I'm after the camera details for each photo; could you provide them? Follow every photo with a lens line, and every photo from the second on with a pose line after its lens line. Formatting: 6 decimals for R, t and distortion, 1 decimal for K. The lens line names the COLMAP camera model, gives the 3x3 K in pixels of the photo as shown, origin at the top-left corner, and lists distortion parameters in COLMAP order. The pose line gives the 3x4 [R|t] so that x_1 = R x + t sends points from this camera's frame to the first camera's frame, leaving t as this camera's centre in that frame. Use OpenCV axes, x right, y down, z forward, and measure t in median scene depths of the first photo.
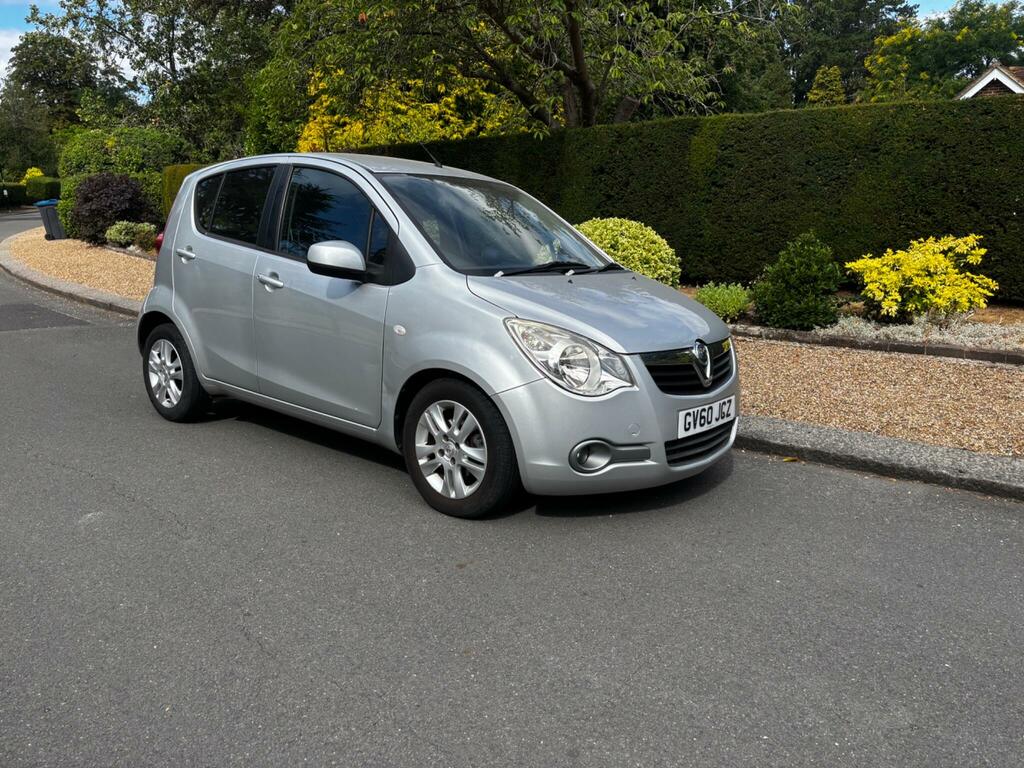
lens RADIAL K [[766.9, 0, 512.0], [0, 766.9, 384.0], [0, 0, 1]] dist [0.094273, -0.093233]
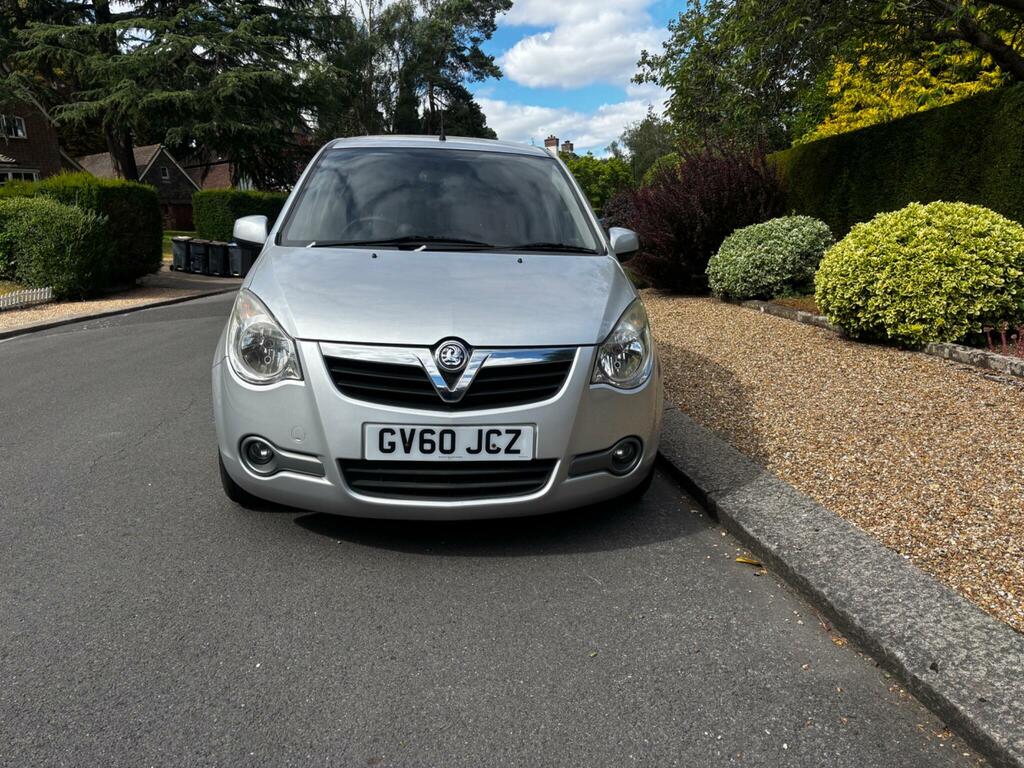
lens RADIAL K [[766.9, 0, 512.0], [0, 766.9, 384.0], [0, 0, 1]] dist [0.094273, -0.093233]
pose [[0.724848, 0.125010, -0.677472, 0.793131], [-0.140155, 0.989591, 0.032647, -0.045784], [0.674502, 0.071287, 0.734824, 0.512964]]
